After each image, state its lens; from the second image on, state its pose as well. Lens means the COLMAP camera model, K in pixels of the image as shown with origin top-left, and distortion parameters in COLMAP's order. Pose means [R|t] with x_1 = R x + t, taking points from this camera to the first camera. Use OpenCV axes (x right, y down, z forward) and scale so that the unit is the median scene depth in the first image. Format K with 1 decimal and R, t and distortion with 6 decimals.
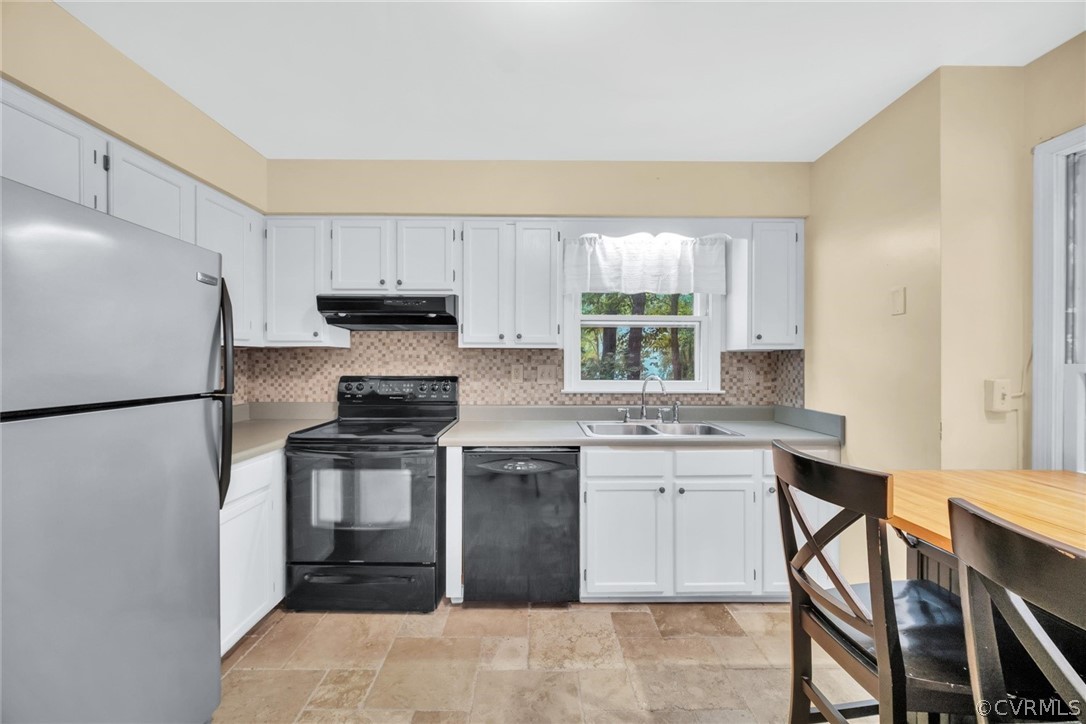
lens RADIAL K [[438.2, 0, 520.9], [0, 438.2, 363.2], [0, 0, 1]] dist [0.000846, -0.000852]
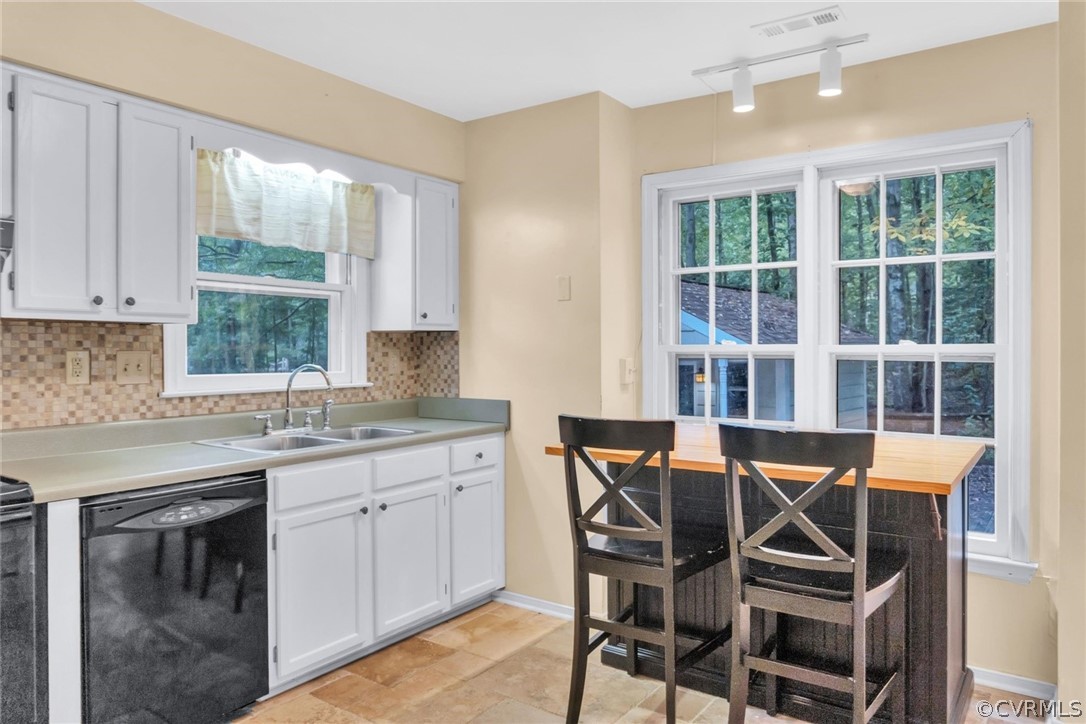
lens RADIAL K [[760.6, 0, 553.2], [0, 760.6, 357.2], [0, 0, 1]] dist [-0.001224, 0.002336]
pose [[0.568802, -0.013620, 0.822362, -0.477817], [0.007702, 0.999907, 0.011234, 0.005096], [-0.822439, -0.000056, 0.568854, -0.031588]]
